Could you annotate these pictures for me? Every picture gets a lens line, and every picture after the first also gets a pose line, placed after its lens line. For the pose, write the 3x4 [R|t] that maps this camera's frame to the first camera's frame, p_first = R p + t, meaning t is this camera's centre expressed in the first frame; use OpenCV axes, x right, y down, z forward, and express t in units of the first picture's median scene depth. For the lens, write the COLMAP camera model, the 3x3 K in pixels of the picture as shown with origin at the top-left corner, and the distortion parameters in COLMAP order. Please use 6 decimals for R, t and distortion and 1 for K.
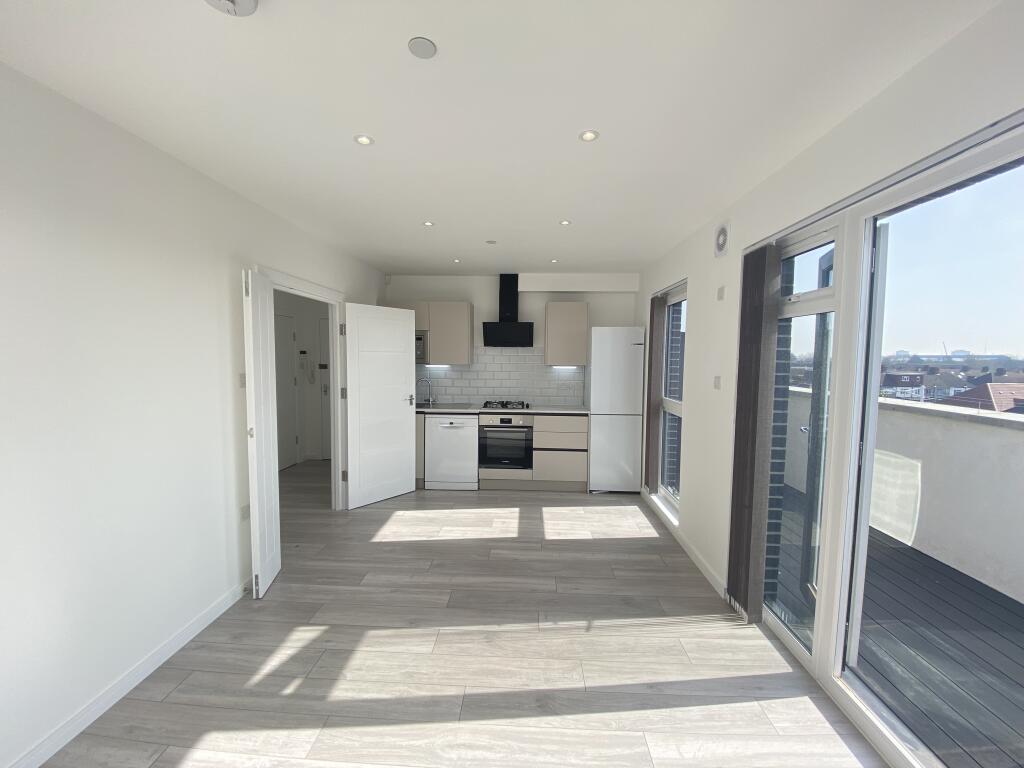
lens RADIAL K [[412.2, 0, 514.7], [0, 412.2, 377.8], [0, 0, 1]] dist [-0.010958, -0.006102]
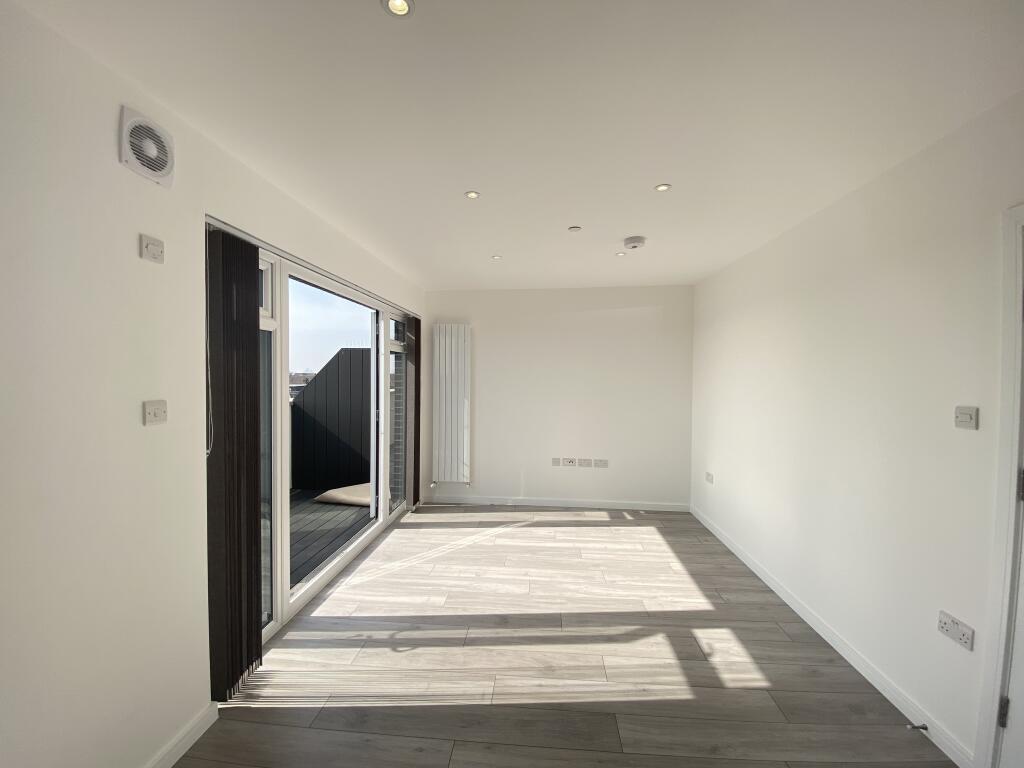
lens RADIAL K [[412.2, 0, 520.4], [0, 412.2, 384.6], [0, 0, 1]] dist [-0.010958, -0.006102]
pose [[-0.999512, -0.016837, 0.026320, -0.010581], [-0.014823, 0.997079, 0.074926, -0.086930], [-0.027504, 0.074499, -0.996842, 1.840555]]
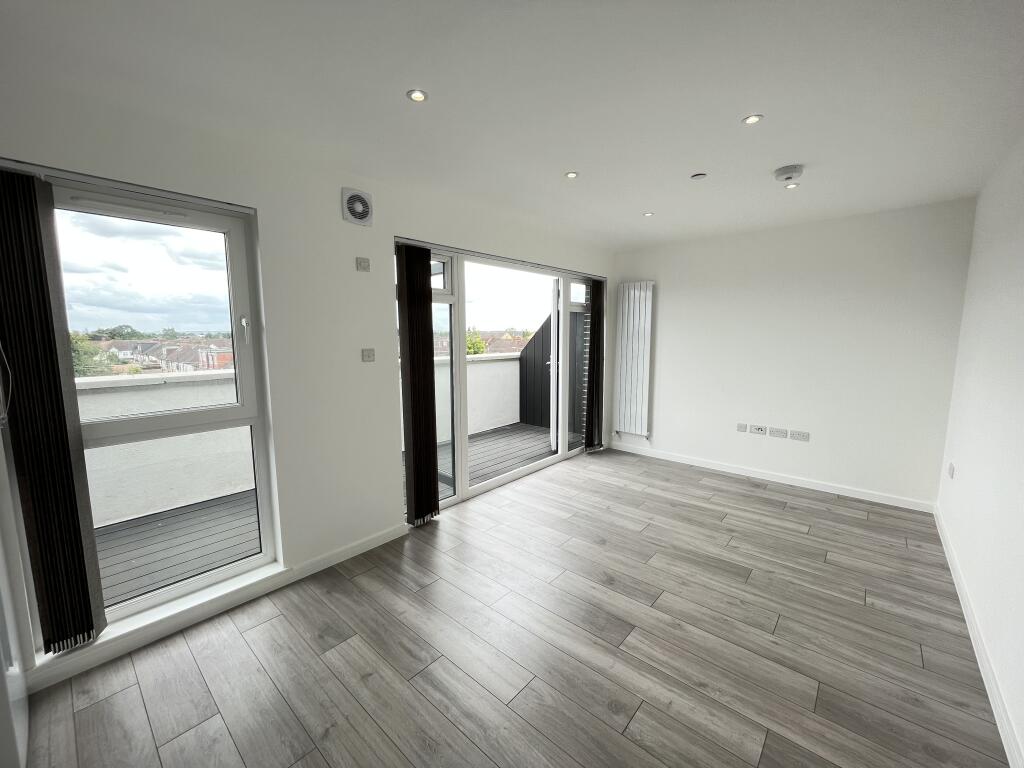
lens RADIAL K [[413.2, 0, 520.2], [0, 413.2, 387.5], [0, 0, 1]] dist [-0.002513, -0.000292]
pose [[-0.785402, -0.081279, 0.613627, -0.505459], [0.030134, 0.985145, 0.169059, -0.083959], [-0.618252, 0.151270, -0.771285, 1.886416]]
